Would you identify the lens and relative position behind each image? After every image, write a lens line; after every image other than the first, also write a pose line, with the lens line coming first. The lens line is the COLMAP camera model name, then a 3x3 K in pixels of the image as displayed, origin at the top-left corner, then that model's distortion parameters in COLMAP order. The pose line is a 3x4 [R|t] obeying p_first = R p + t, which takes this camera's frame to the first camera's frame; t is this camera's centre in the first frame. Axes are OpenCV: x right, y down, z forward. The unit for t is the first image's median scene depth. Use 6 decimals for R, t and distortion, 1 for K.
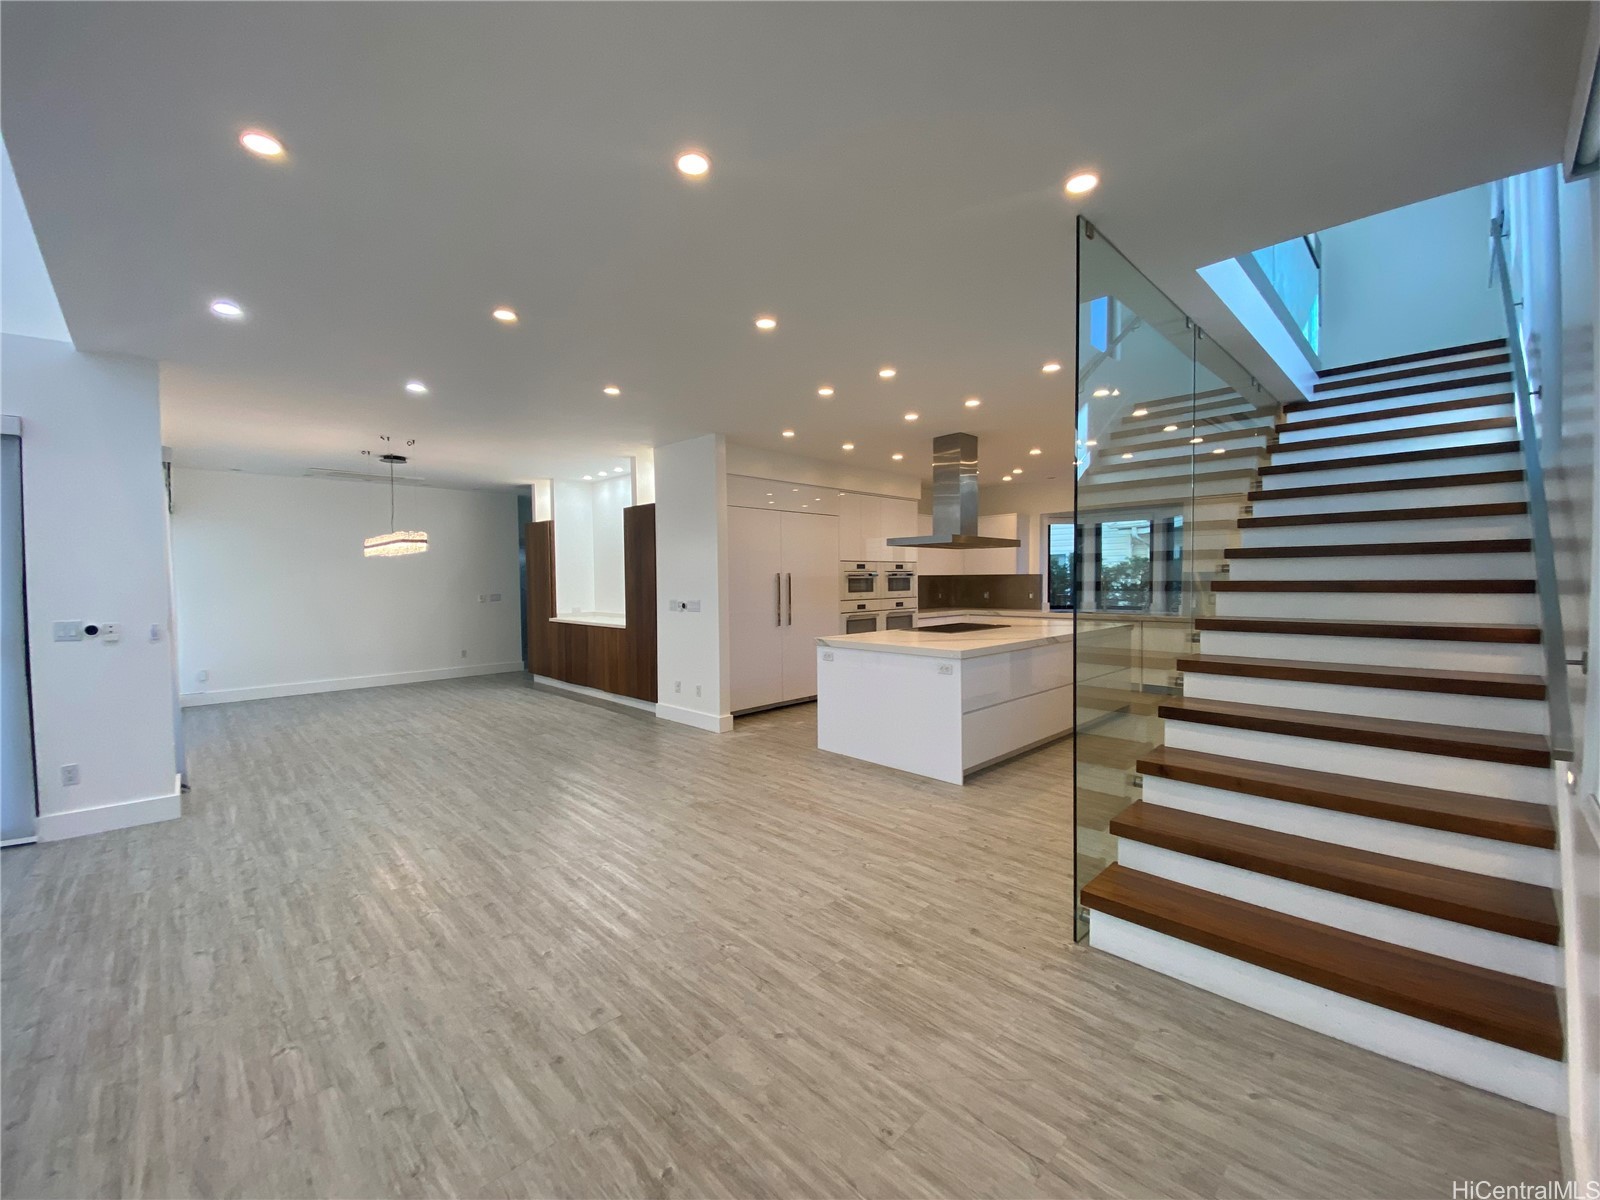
lens RADIAL K [[636.1, 0, 806.2], [0, 636.1, 584.1], [0, 0, 1]] dist [-0.000740, -0.013445]
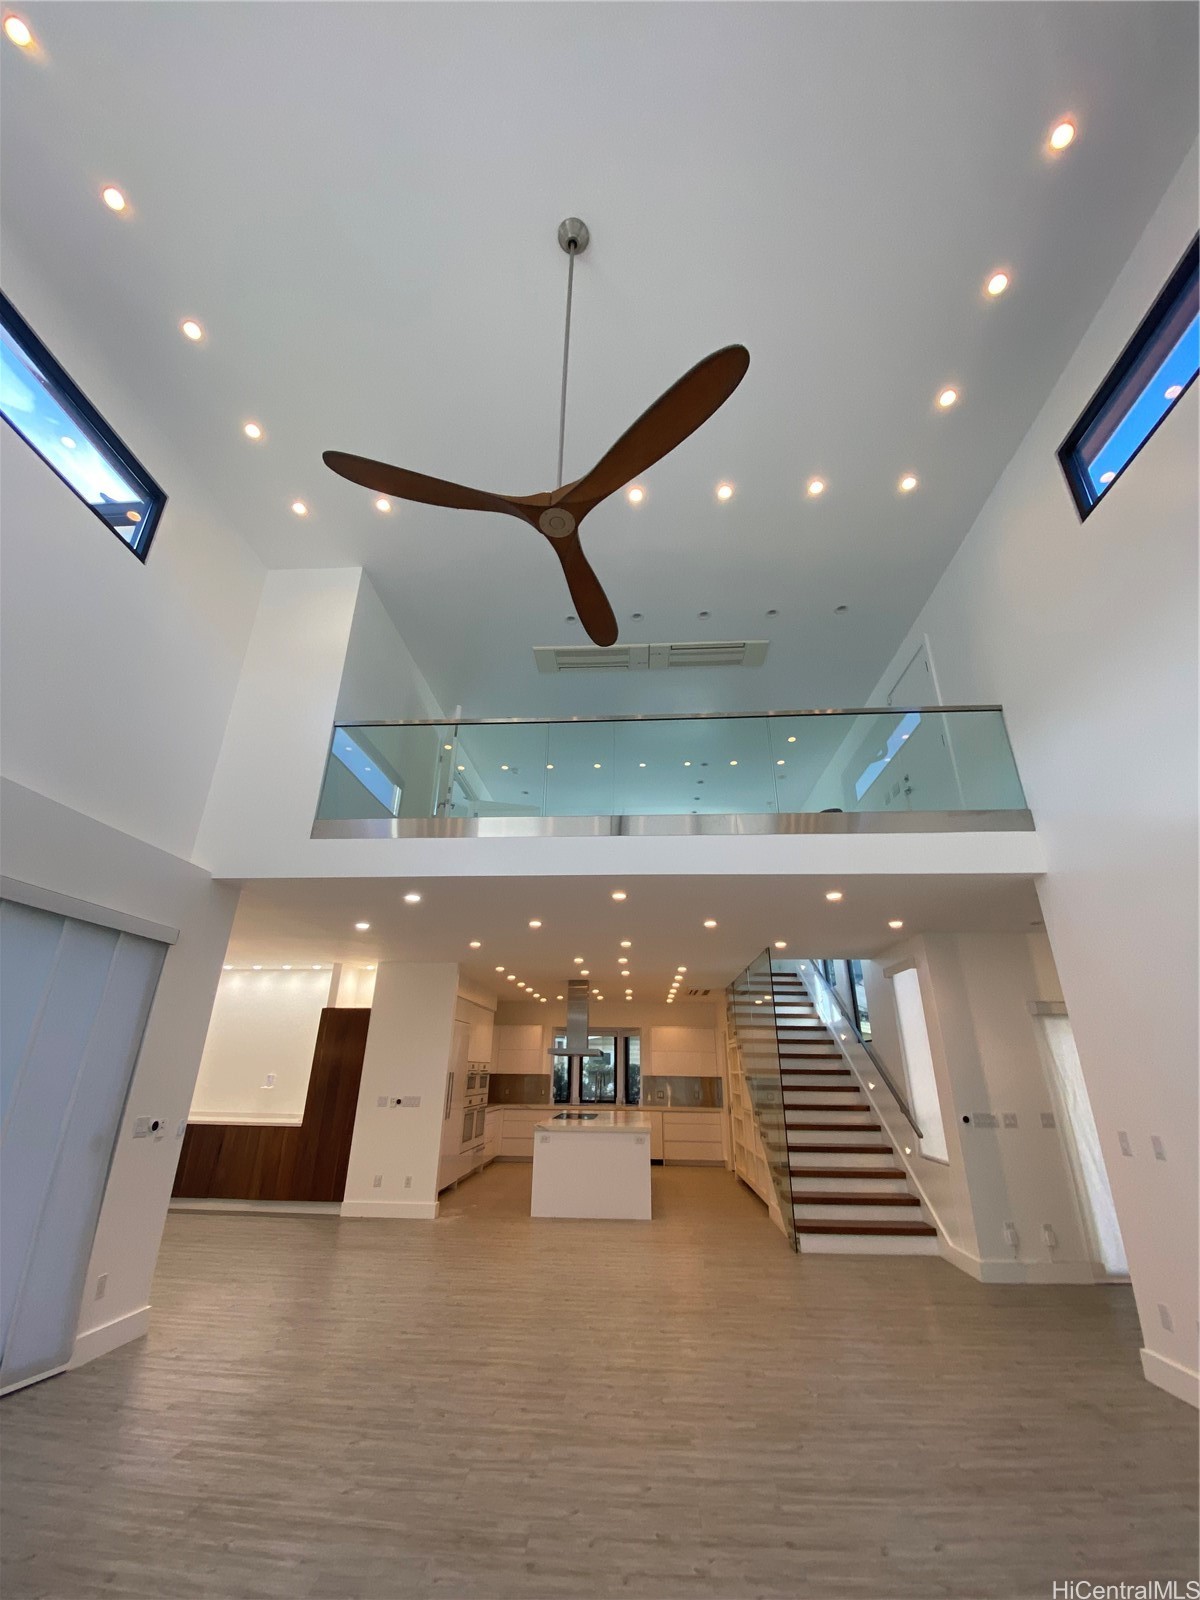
lens RADIAL K [[651.3, 0, 600.0], [0, 651.3, 800.0], [0, 0, 1]] dist [0.001247, -0.014166]
pose [[0.751183, 0.269420, 0.602608, -1.434406], [-0.009853, 0.917388, -0.397872, -0.005661], [-0.660020, 0.292938, 0.691781, -0.465150]]
